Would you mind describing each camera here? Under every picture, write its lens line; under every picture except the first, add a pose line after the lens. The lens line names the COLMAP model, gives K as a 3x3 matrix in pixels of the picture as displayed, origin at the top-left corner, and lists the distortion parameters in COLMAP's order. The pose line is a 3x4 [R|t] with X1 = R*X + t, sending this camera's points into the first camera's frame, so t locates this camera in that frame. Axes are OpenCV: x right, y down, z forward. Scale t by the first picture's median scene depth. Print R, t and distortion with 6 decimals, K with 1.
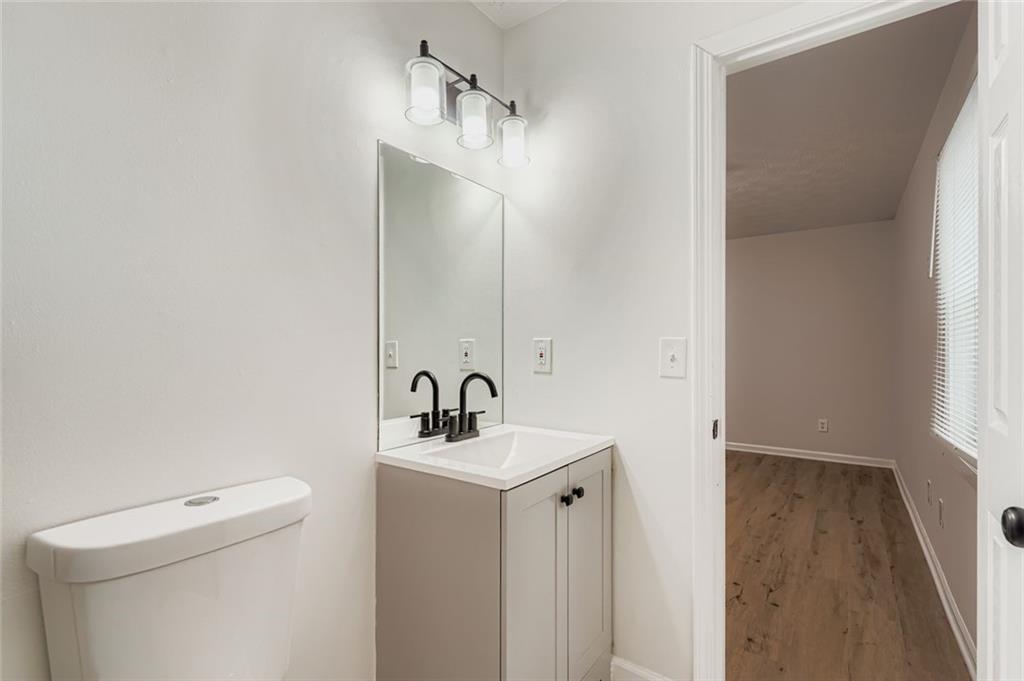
lens RADIAL K [[471.6, 0, 512.1], [0, 471.6, 344.3], [0, 0, 1]] dist [0.003902, -0.000433]
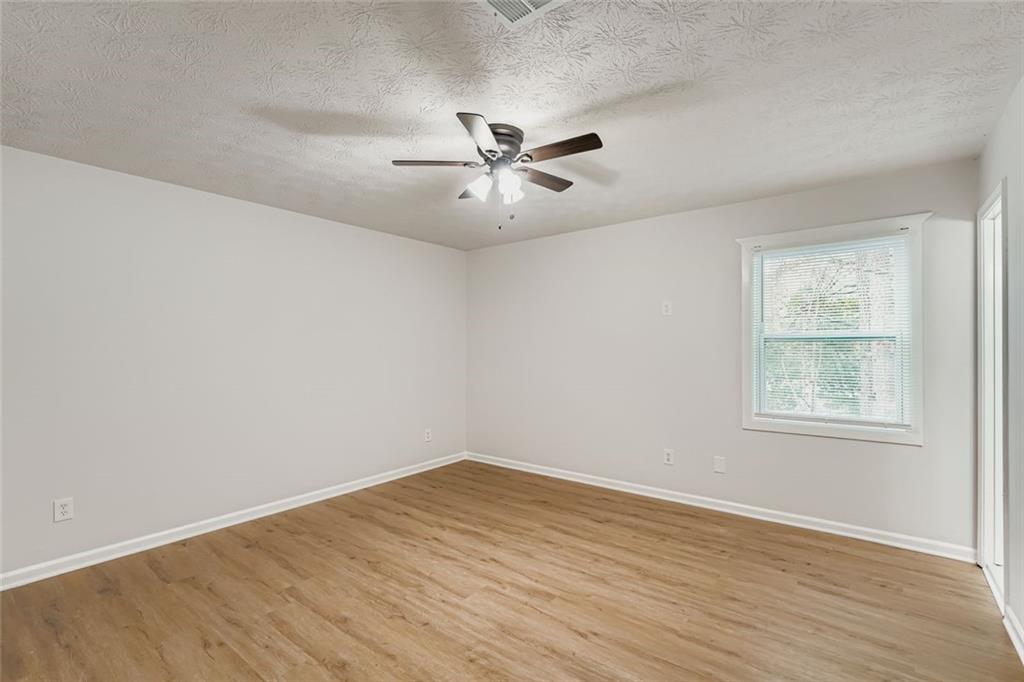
lens RADIAL K [[471.6, 0, 514.6], [0, 471.6, 341.0], [0, 0, 1]] dist [0.003902, -0.000433]
pose [[0.040197, 0.006528, 0.999170, -0.511956], [-0.001207, 0.999978, -0.006485, -0.034310], [-0.999191, -0.000946, 0.040204, 1.155865]]
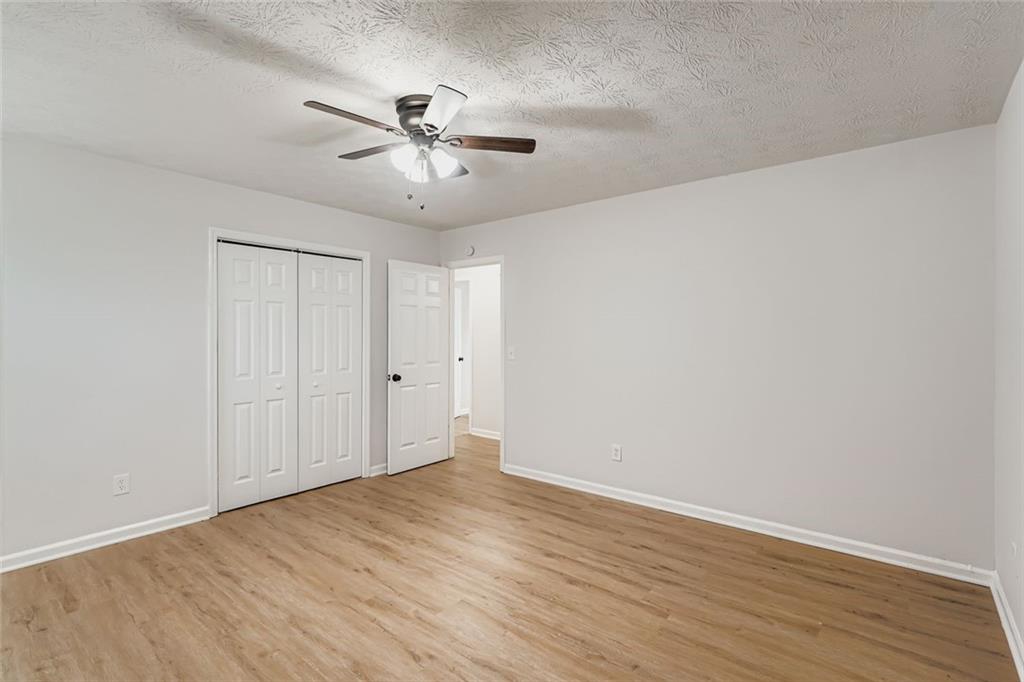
lens RADIAL K [[471.6, 0, 510.1], [0, 471.6, 336.1], [0, 0, 1]] dist [0.003902, -0.000433]
pose [[-0.068005, 0.001999, -0.997683, 0.930947], [0.003892, 0.999991, 0.001738, -0.028438], [0.997677, -0.003765, -0.068012, 1.385512]]
